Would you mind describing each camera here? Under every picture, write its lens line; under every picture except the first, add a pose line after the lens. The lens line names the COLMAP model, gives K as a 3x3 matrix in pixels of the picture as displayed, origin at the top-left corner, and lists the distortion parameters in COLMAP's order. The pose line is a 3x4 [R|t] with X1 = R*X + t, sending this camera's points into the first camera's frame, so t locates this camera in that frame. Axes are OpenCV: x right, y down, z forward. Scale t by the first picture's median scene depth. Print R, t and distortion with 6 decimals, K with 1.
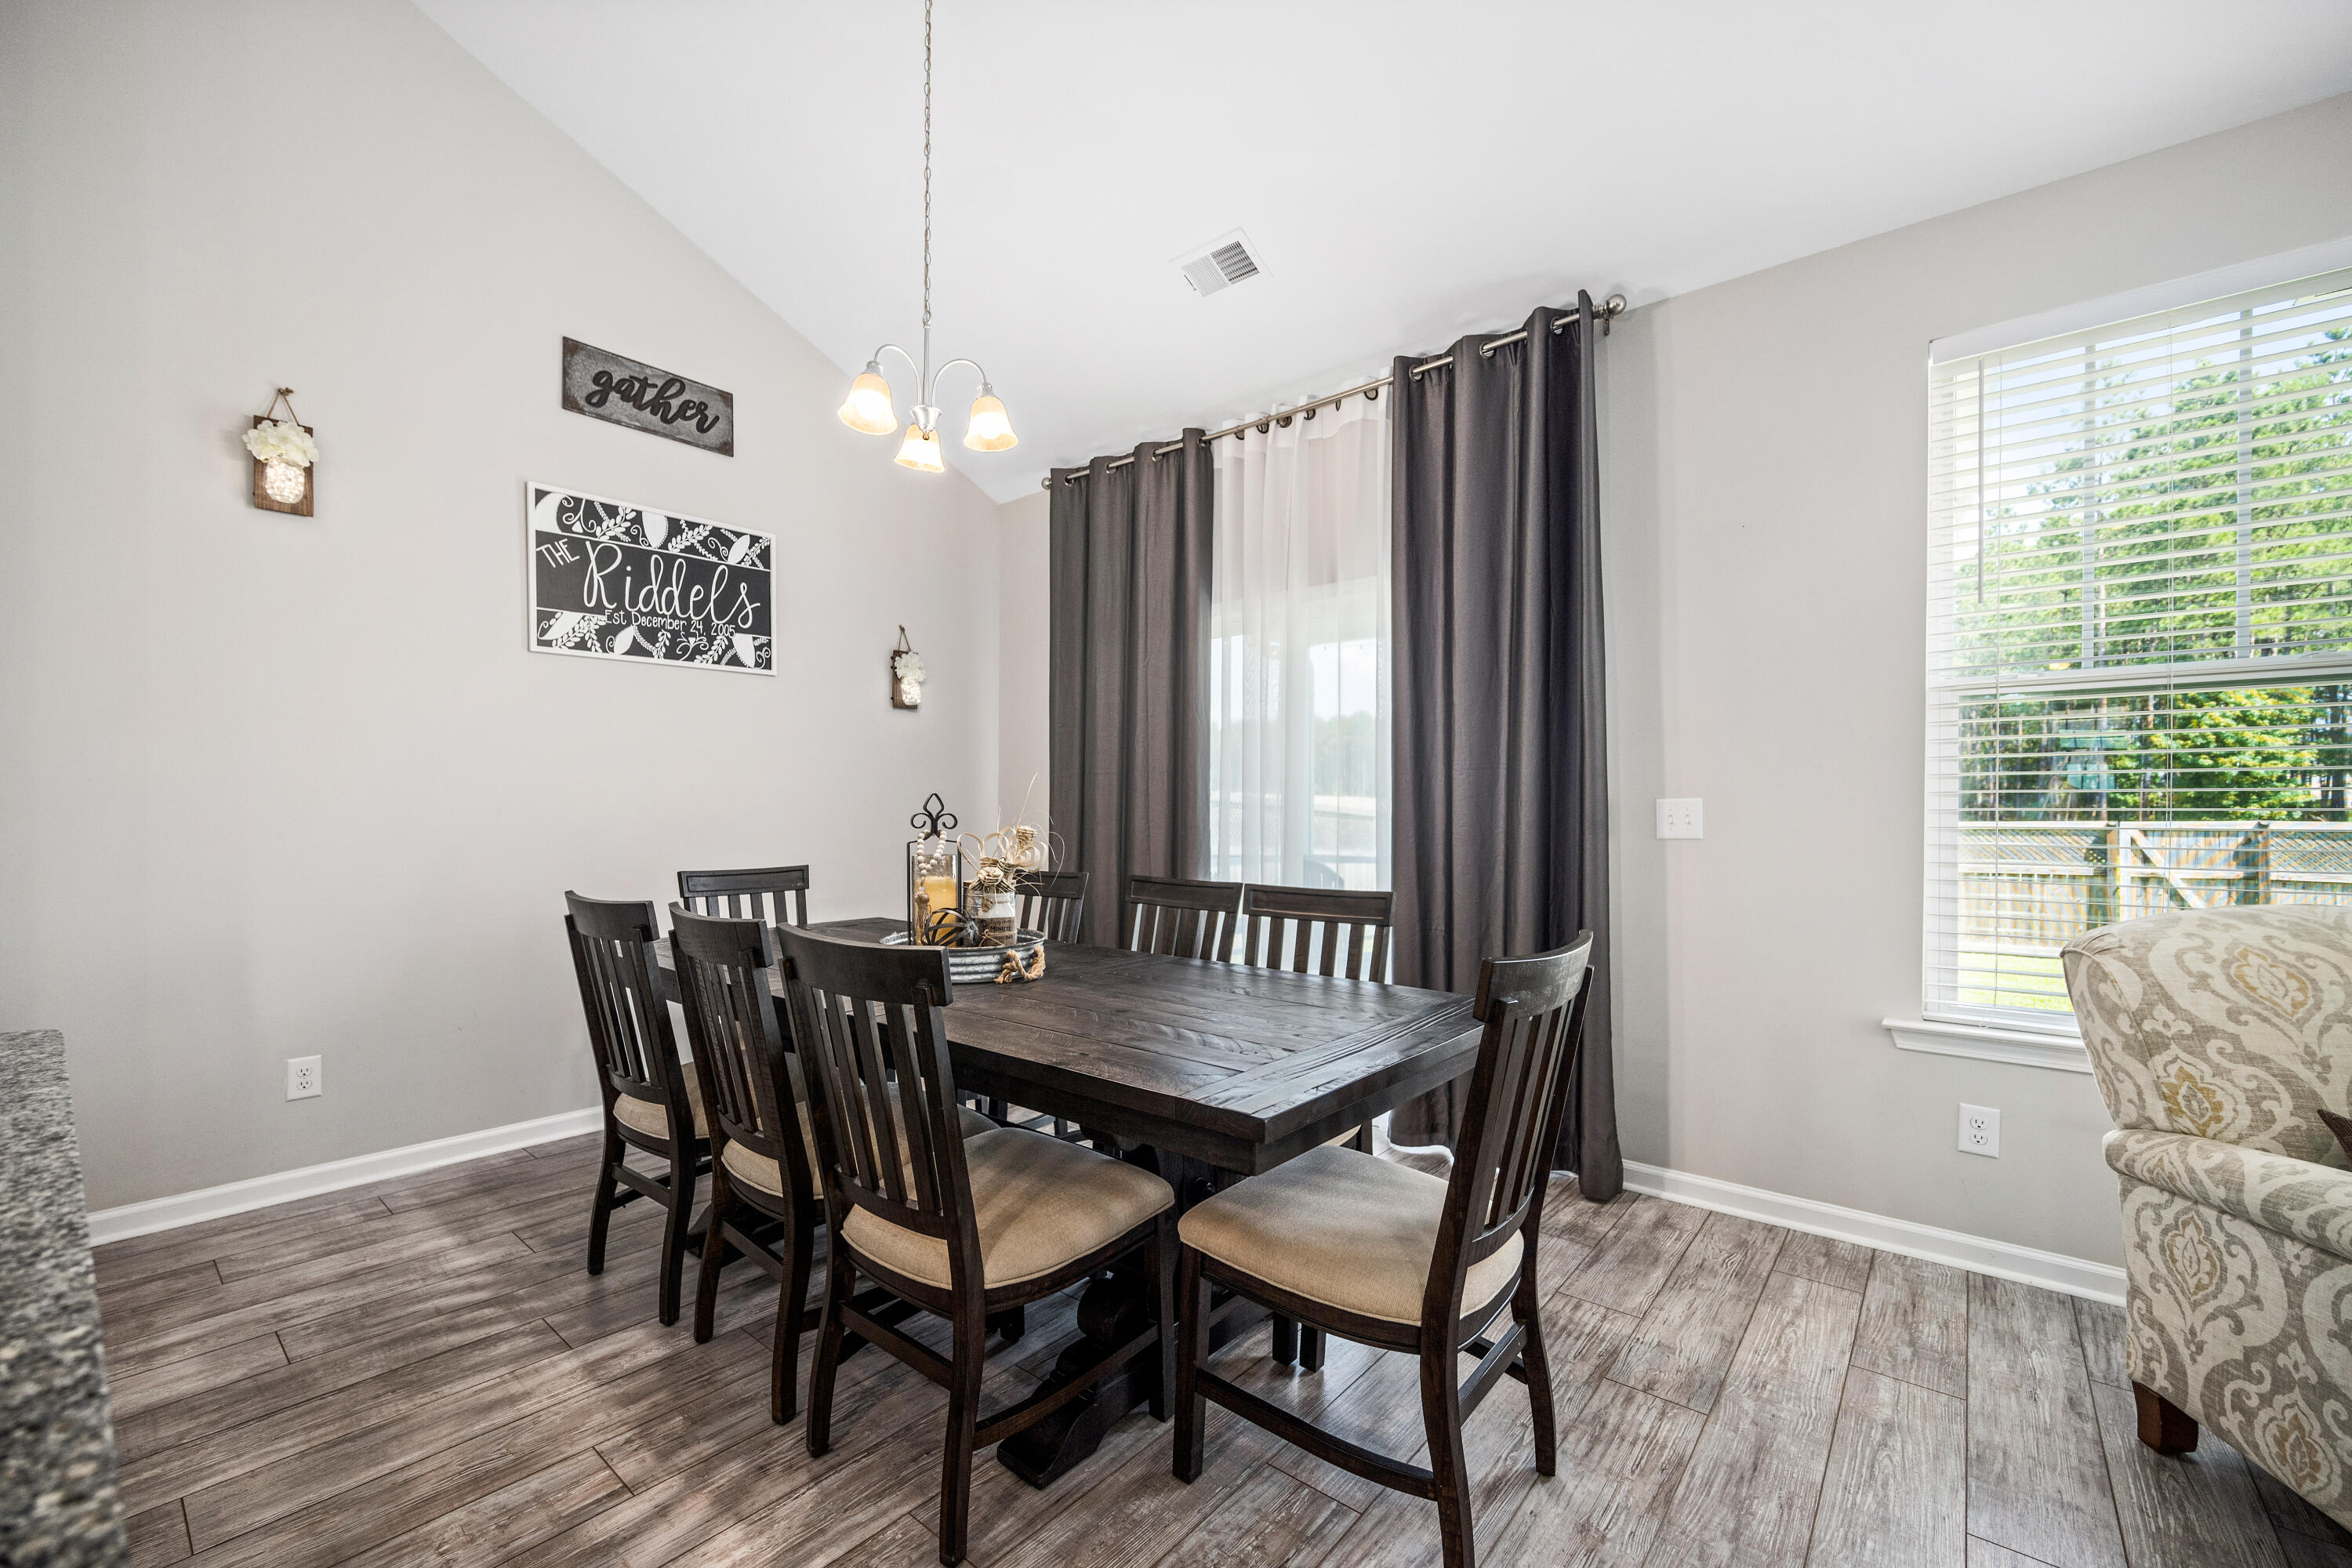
lens RADIAL K [[944.9, 0, 1169.9], [0, 944.9, 811.7], [0, 0, 1]] dist [-0.000282, 0.000926]
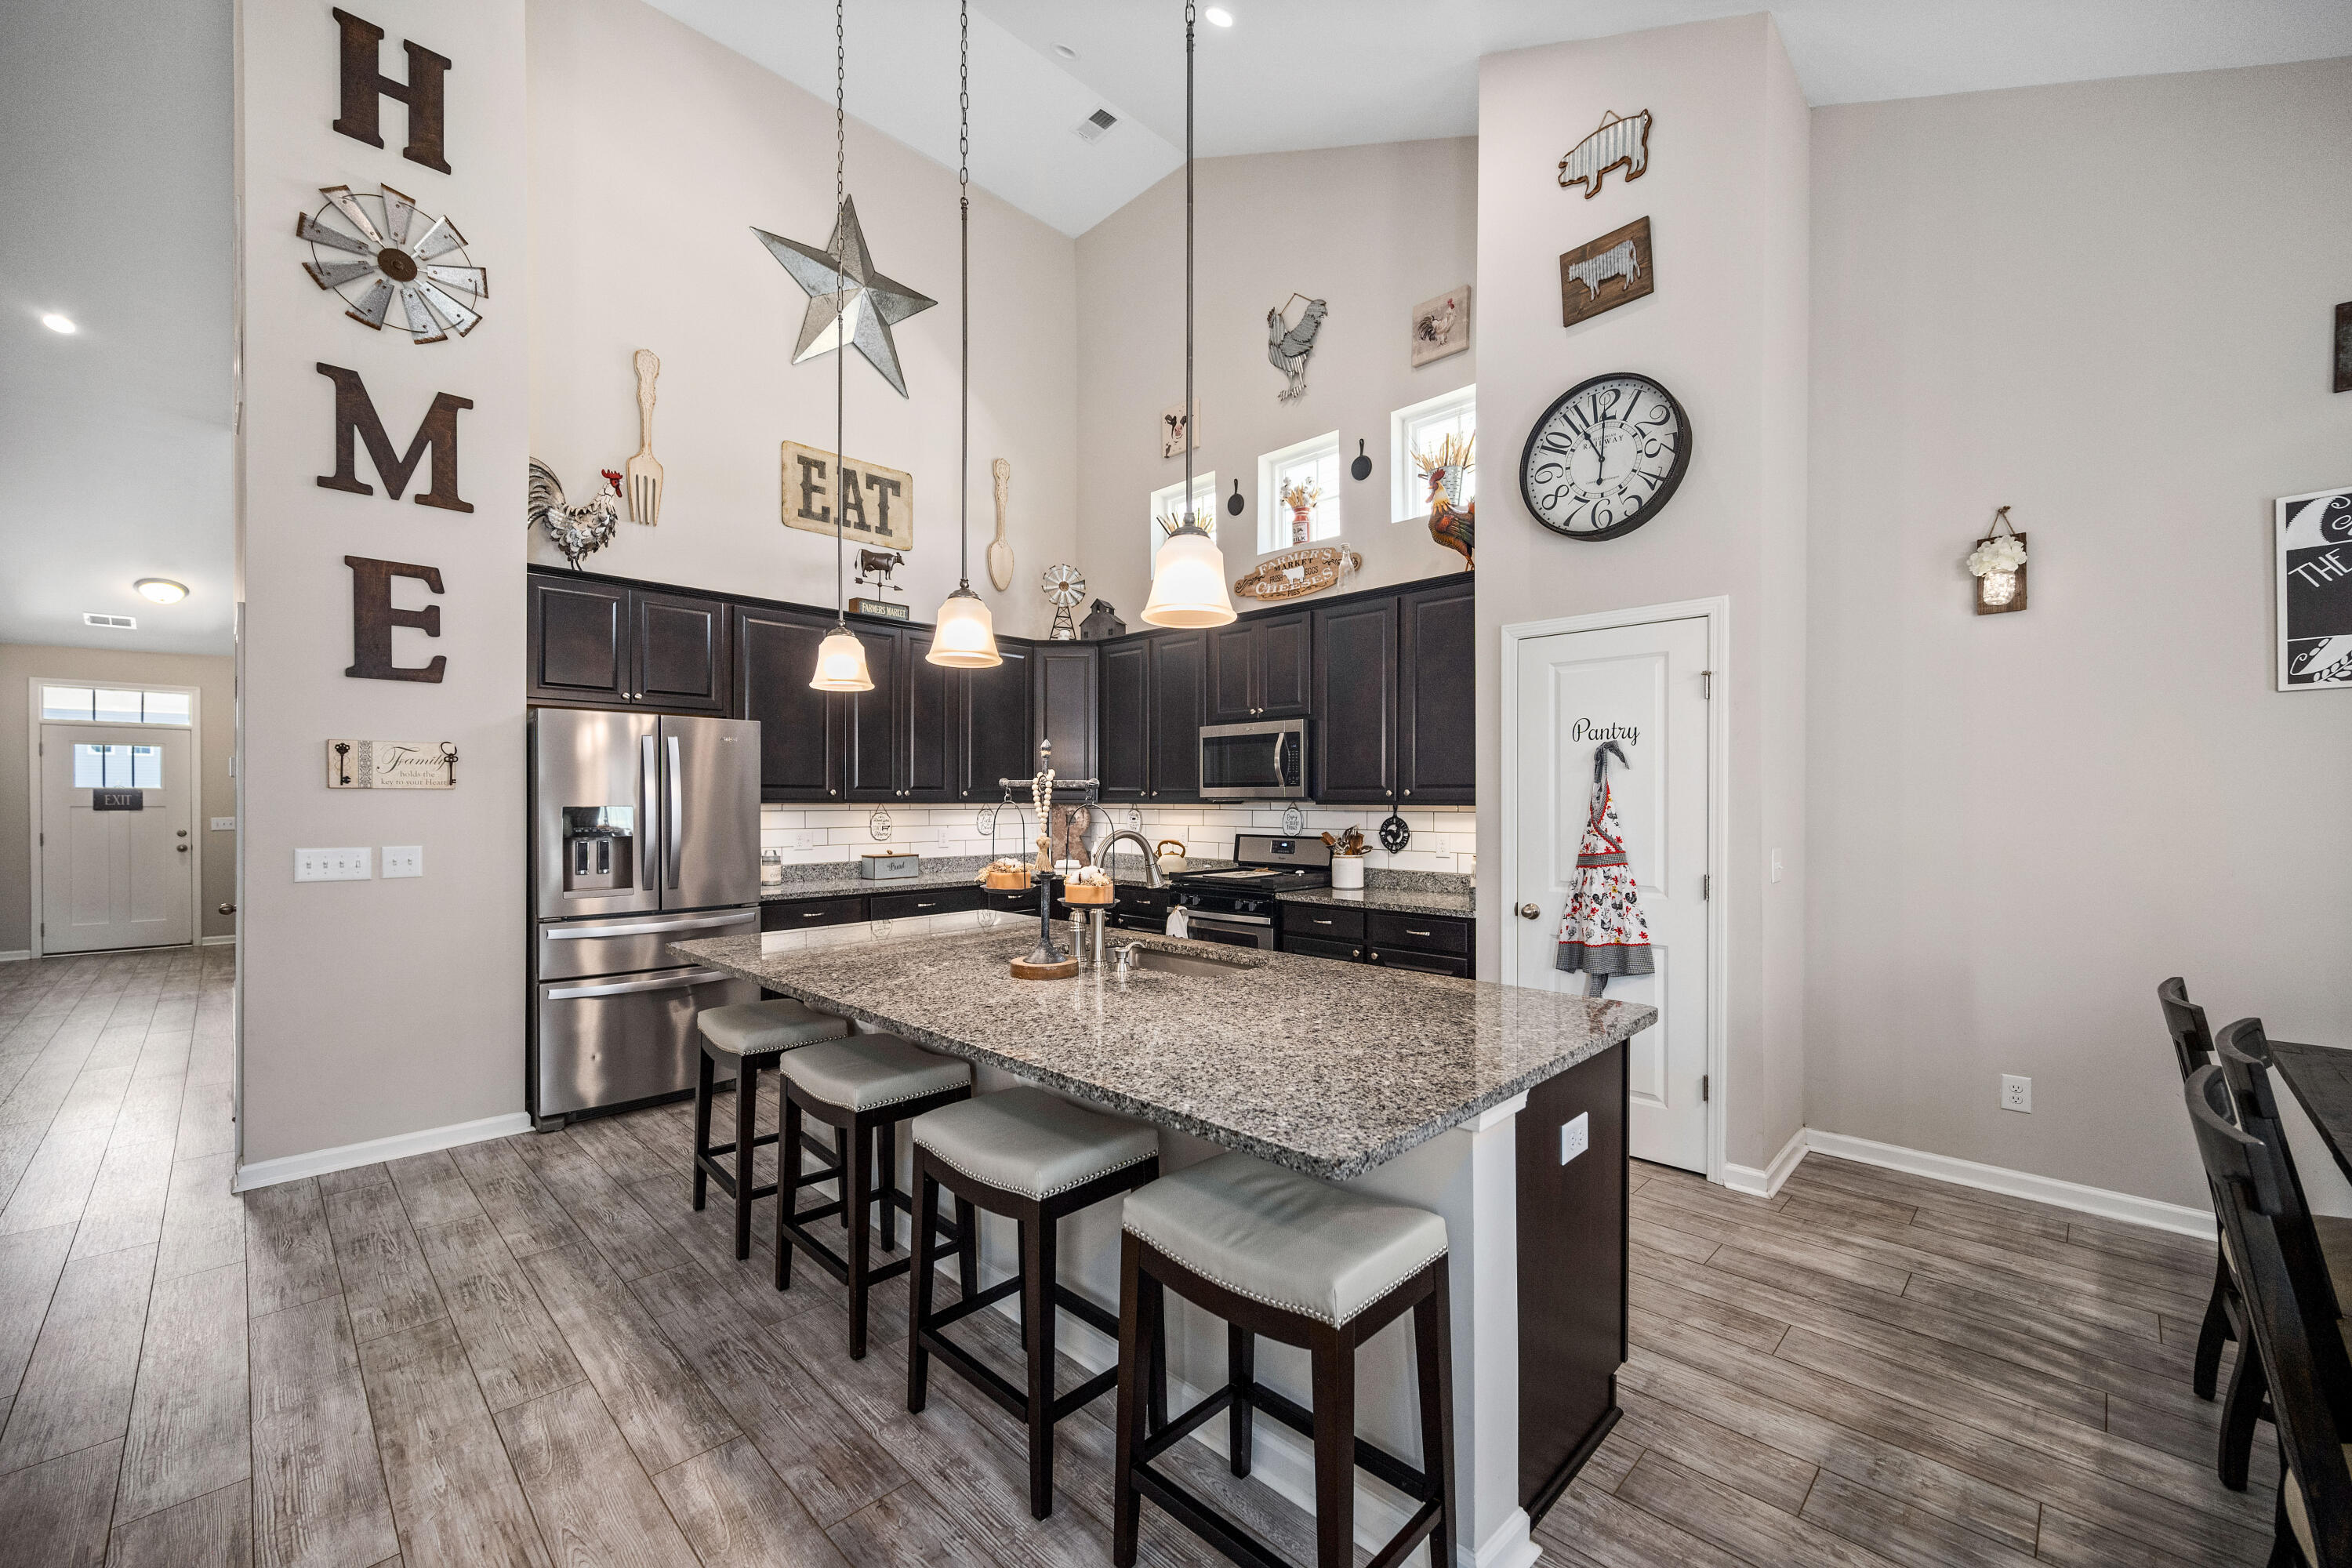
lens RADIAL K [[944.9, 0, 1169.6], [0, 944.9, 808.2], [0, 0, 1]] dist [-0.000282, 0.000926]
pose [[-0.088282, 0.006088, -0.996077, 0.285656], [-0.004111, 0.999971, 0.006476, -0.062915], [0.996087, 0.004666, -0.088255, 0.054669]]
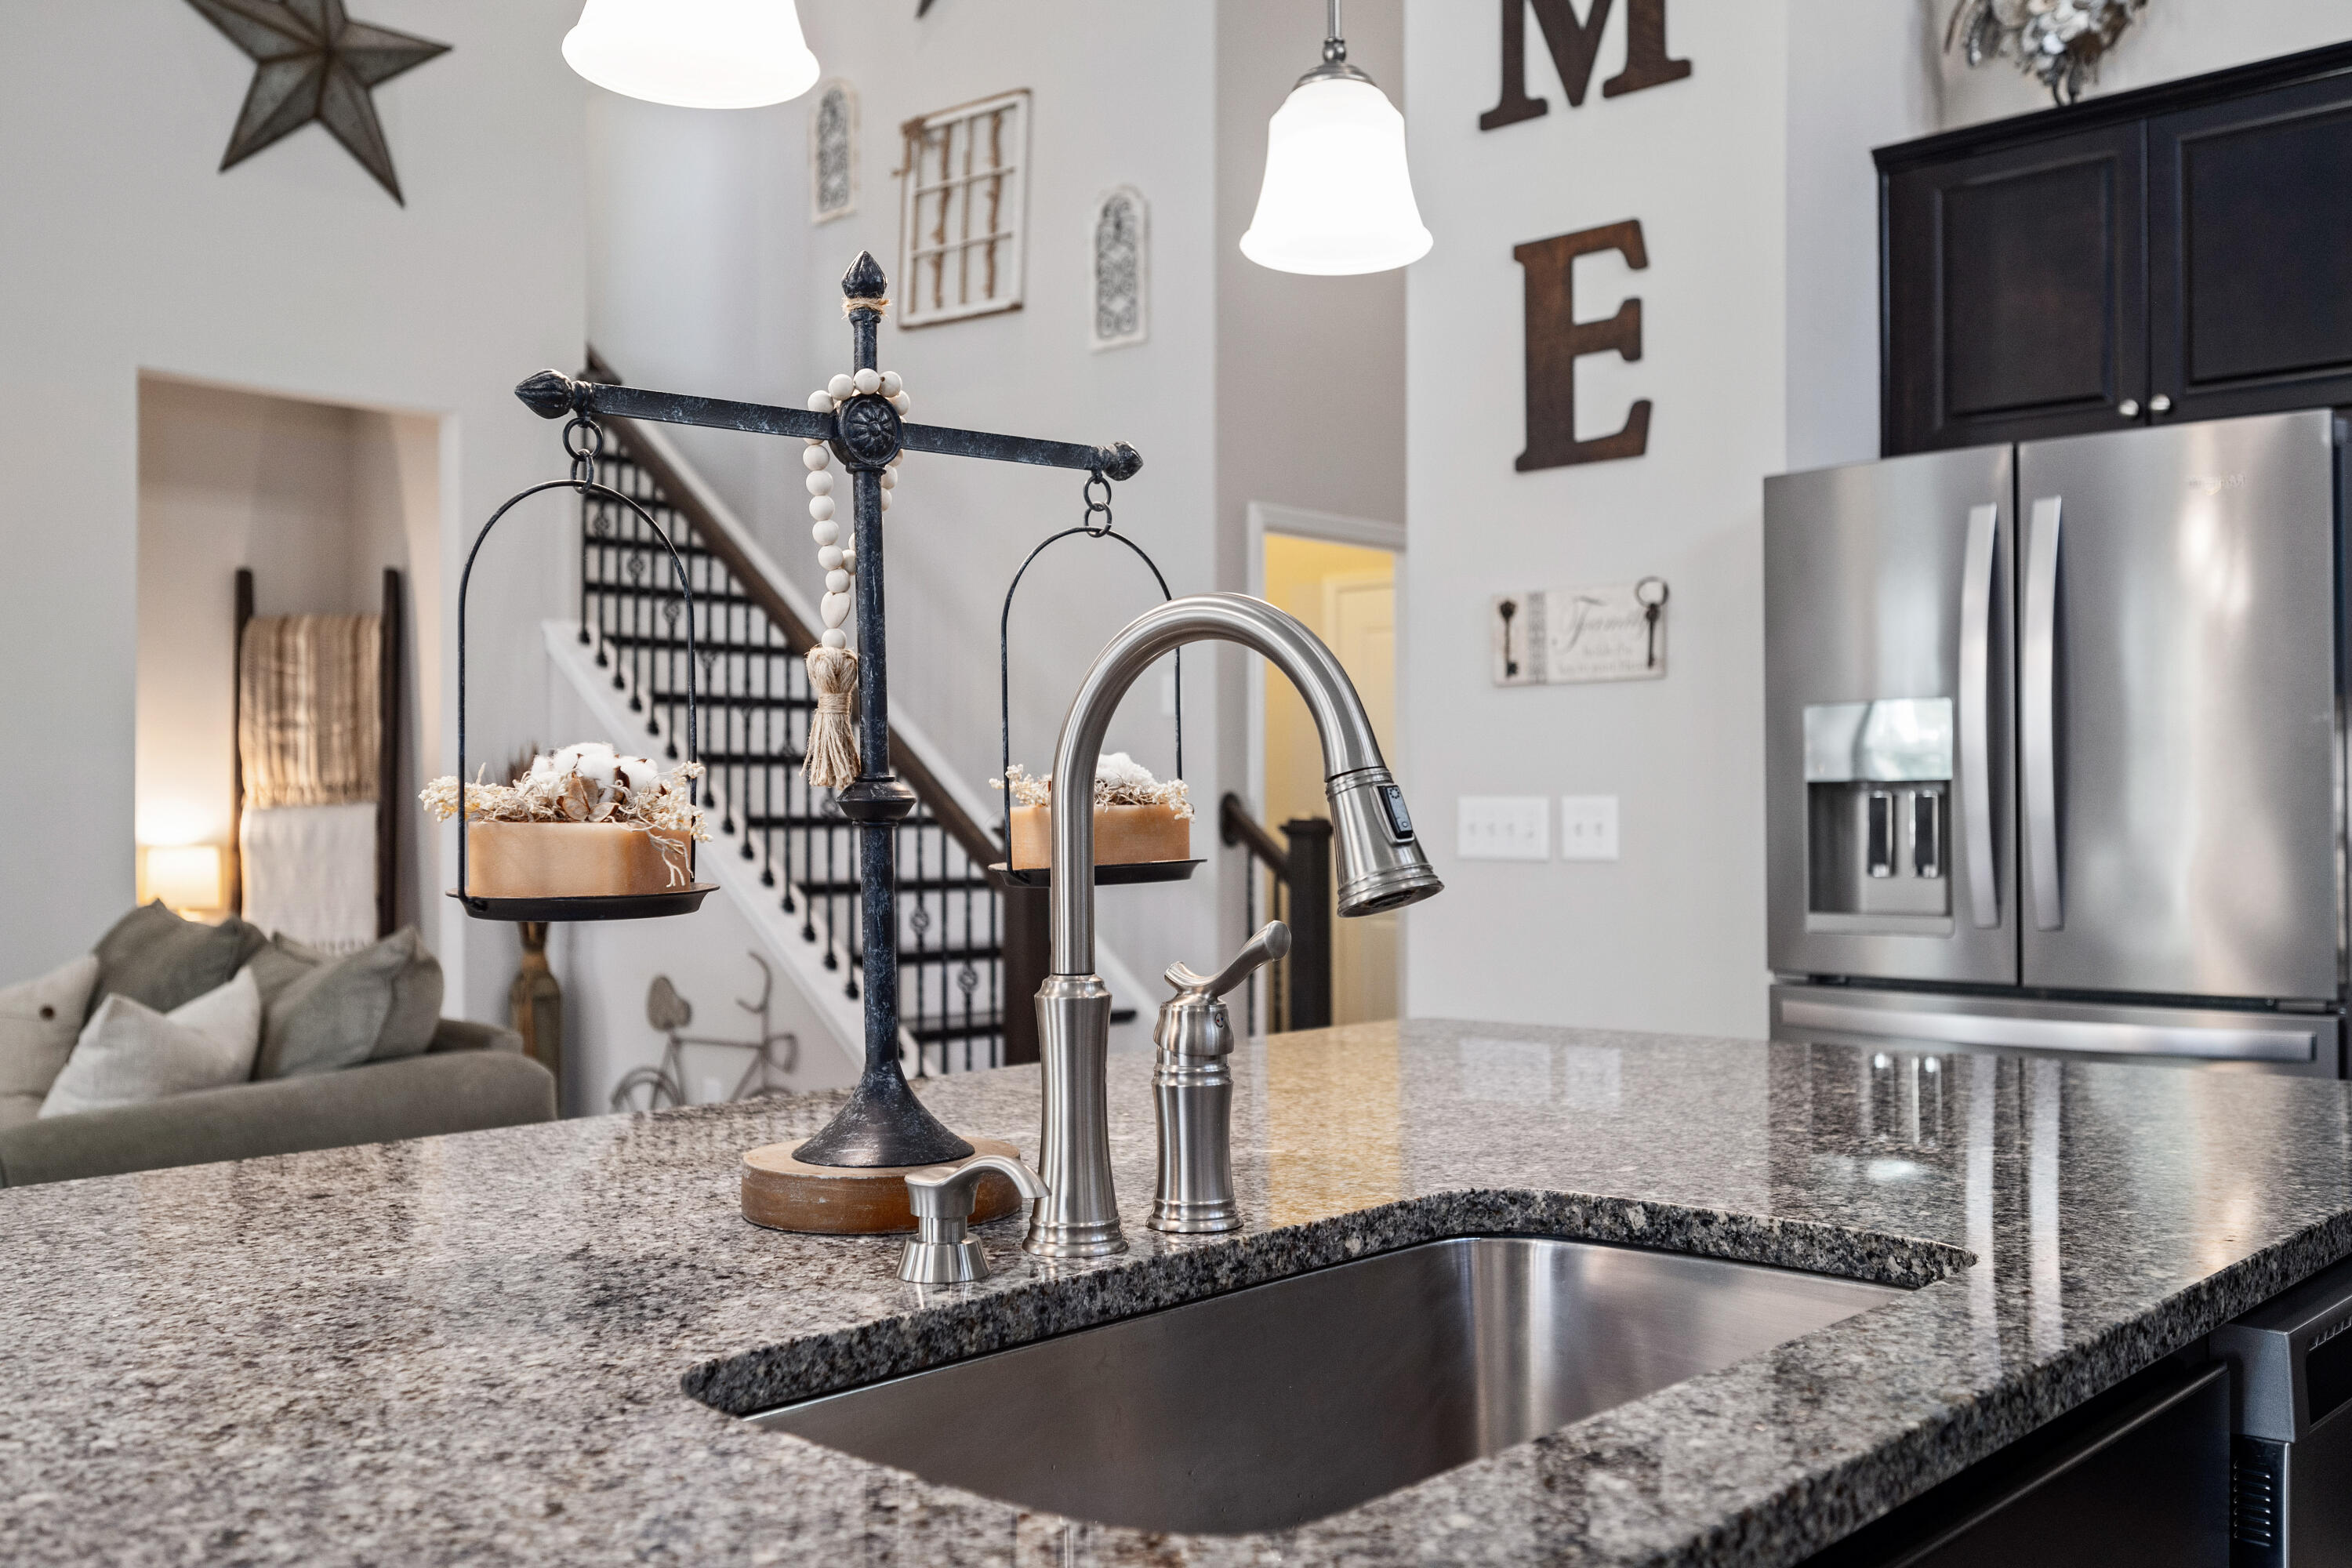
lens RADIAL K [[2120.8, 0, 1165.5], [0, 2120.8, 809.1], [0, 0, 1]] dist [-0.005852, -0.002860]
pose [[-0.998235, 0.001656, 0.059371, -0.571902], [0.001701, 0.999998, 0.000693, -0.000964], [-0.059370, 0.000792, -0.998236, 0.312174]]
